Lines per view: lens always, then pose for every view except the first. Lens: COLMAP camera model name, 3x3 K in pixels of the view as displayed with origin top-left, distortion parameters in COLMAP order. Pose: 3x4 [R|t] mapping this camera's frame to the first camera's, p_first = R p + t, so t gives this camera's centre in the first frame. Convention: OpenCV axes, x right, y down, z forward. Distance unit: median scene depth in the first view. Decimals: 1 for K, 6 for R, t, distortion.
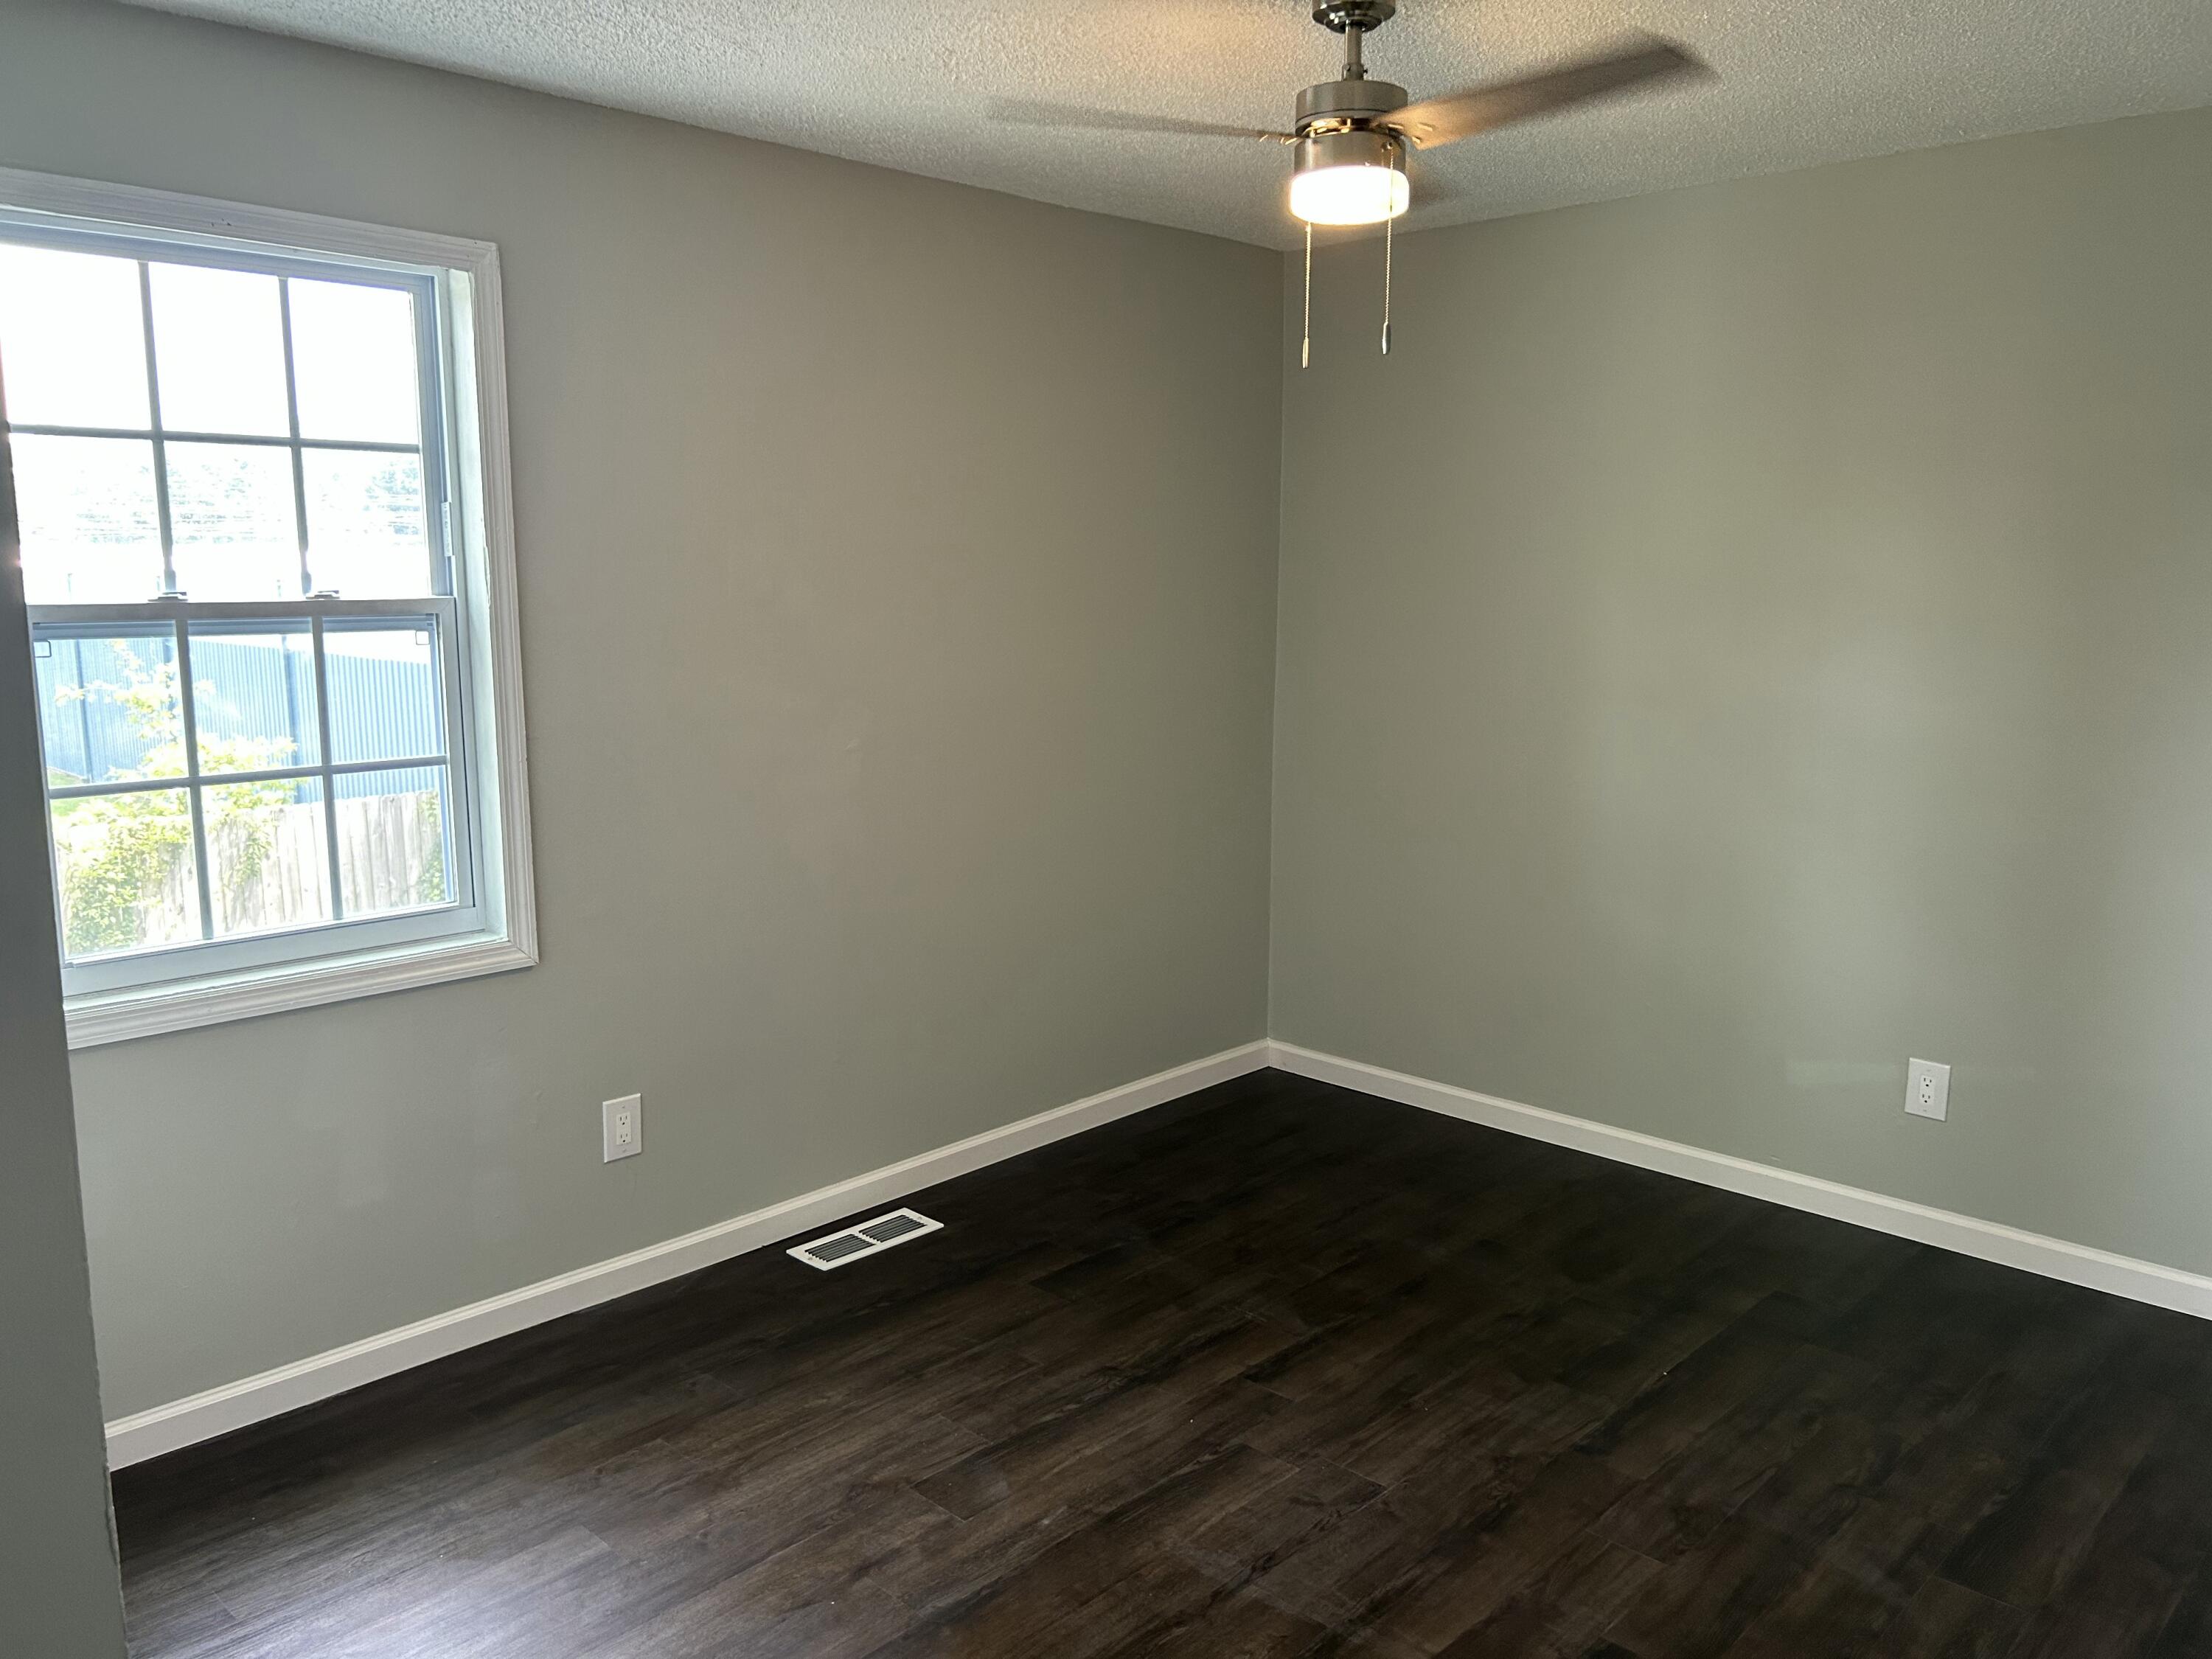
lens RADIAL K [[1677.3, 0, 1141.4], [0, 1677.3, 827.8], [0, 0, 1]] dist [-0.001238, -0.007151]
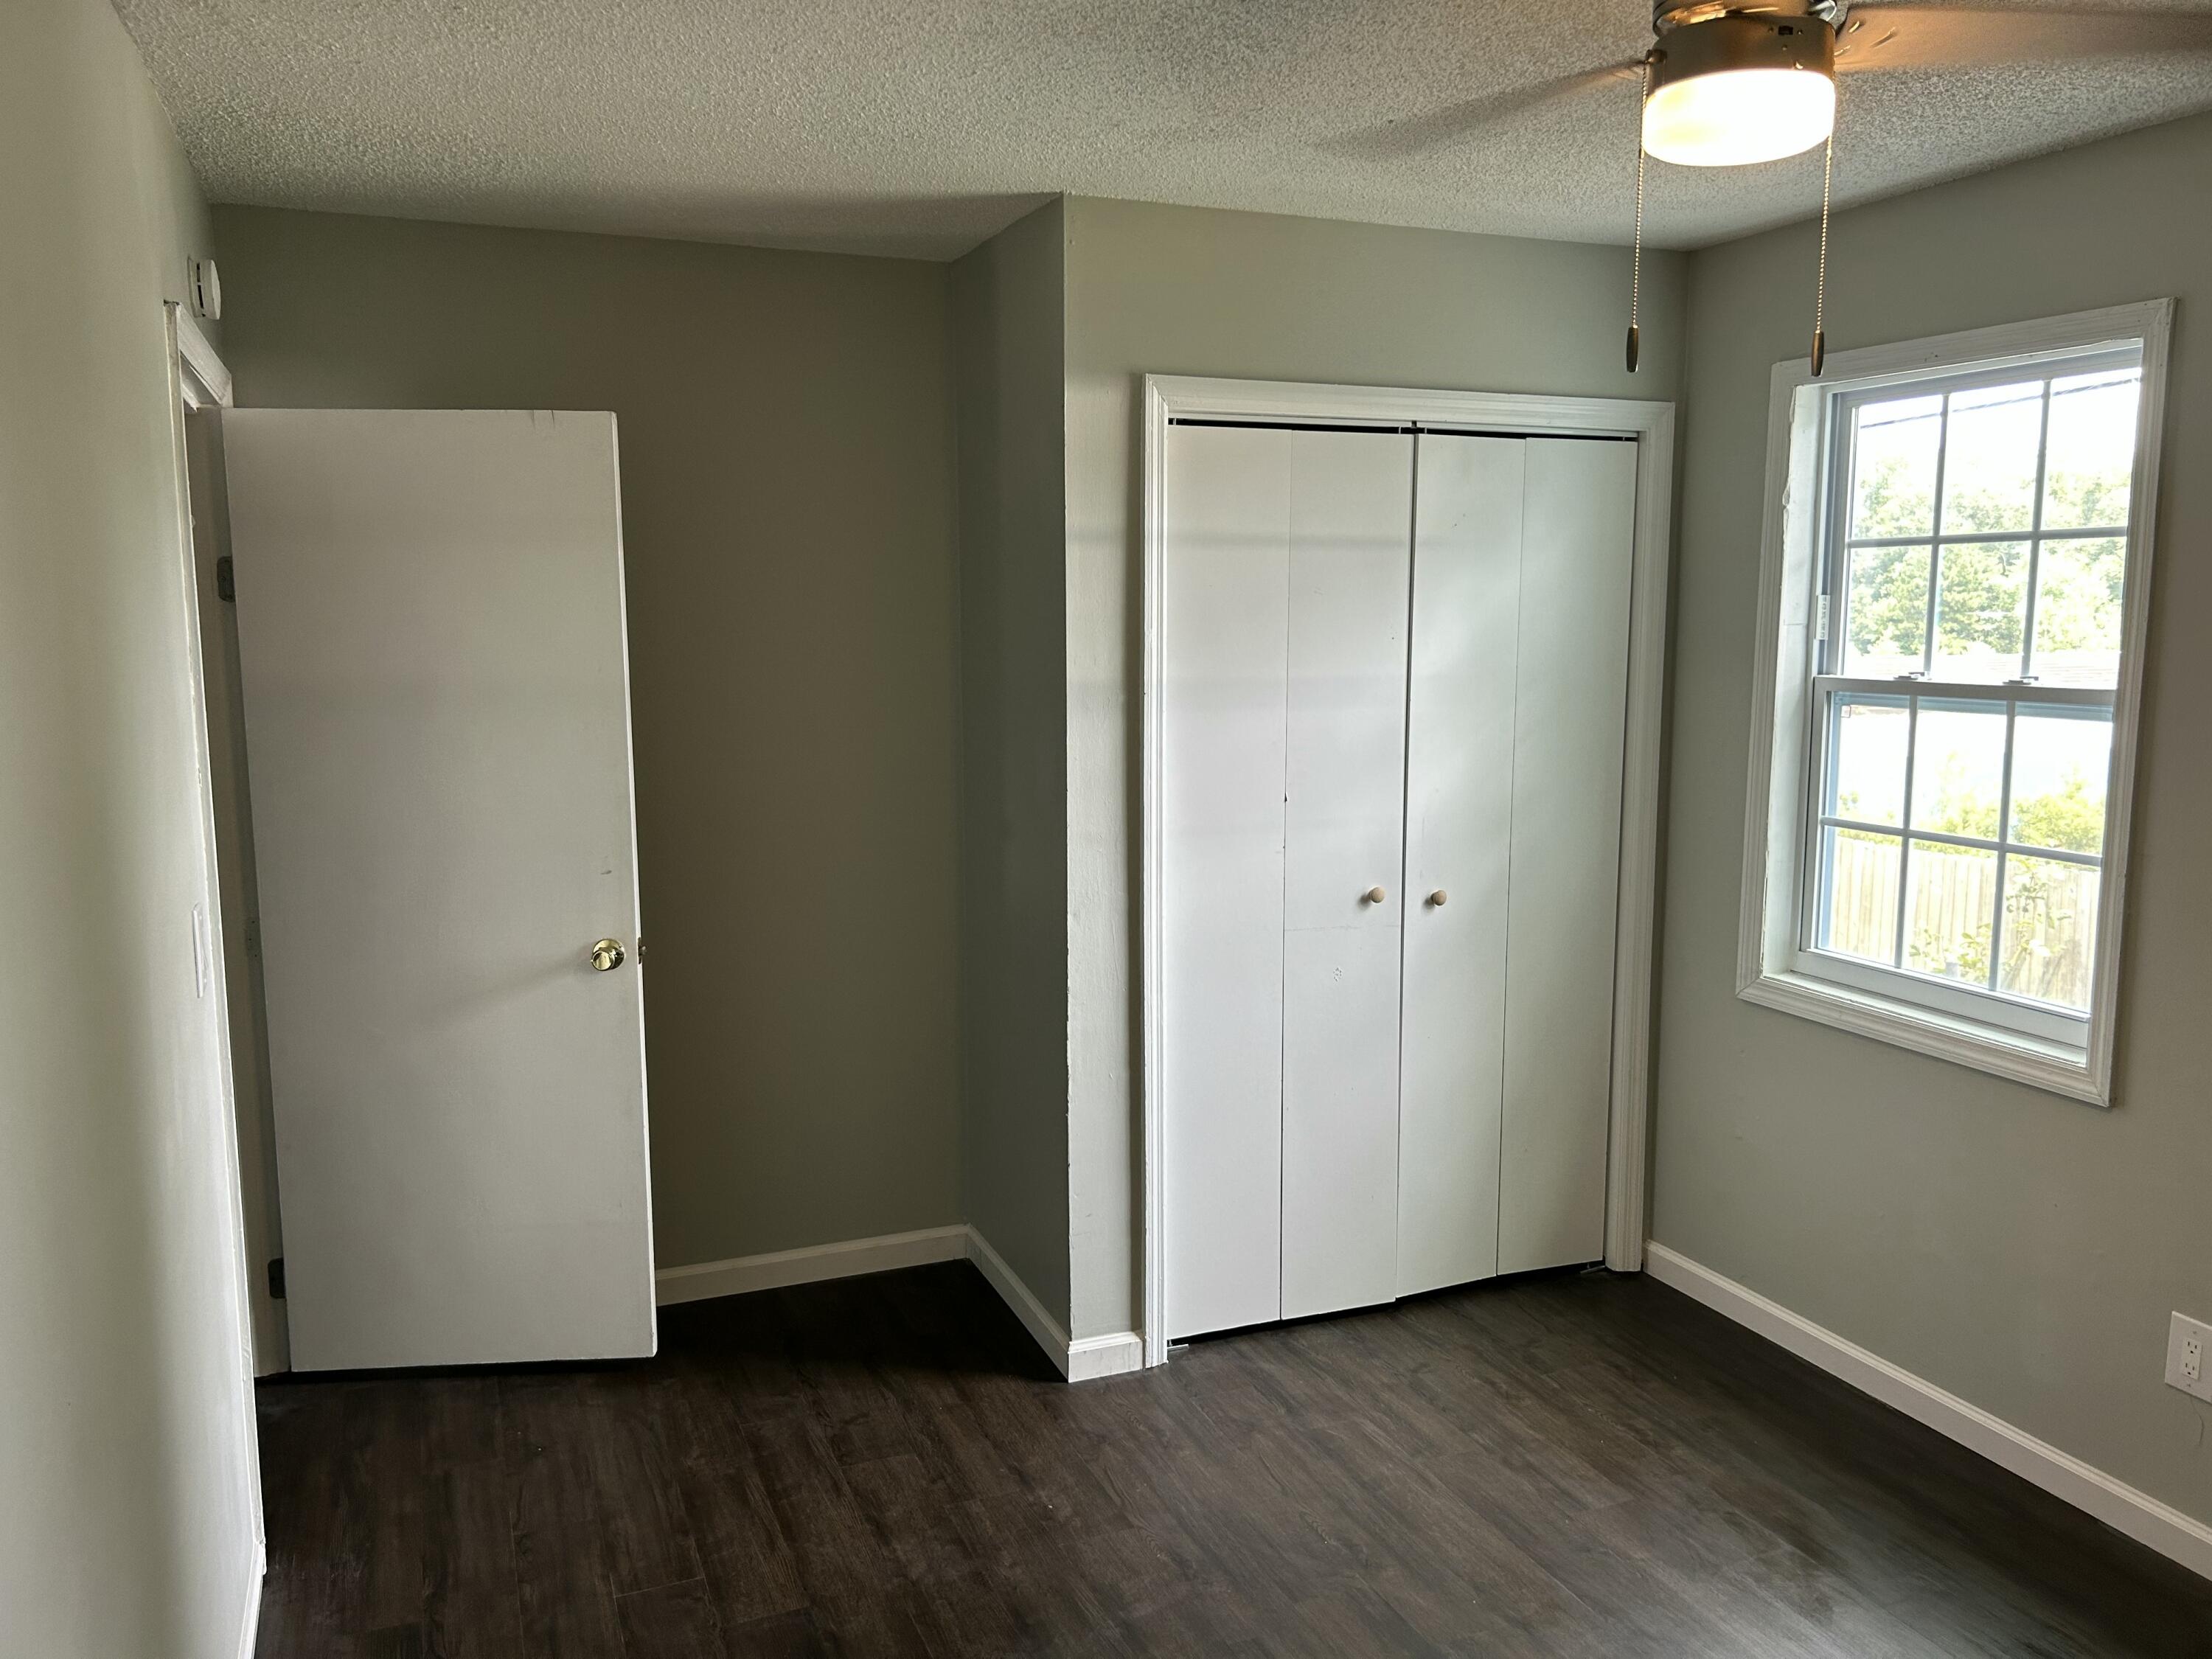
lens RADIAL K [[1677.3, 0, 1141.4], [0, 1677.3, 827.8], [0, 0, 1]] dist [-0.001238, -0.007151]
pose [[-0.419944, 0.097777, -0.902267, 0.687714], [-0.160044, 0.970620, 0.179674, -0.148974], [0.893327, 0.219856, -0.391958, 0.933360]]
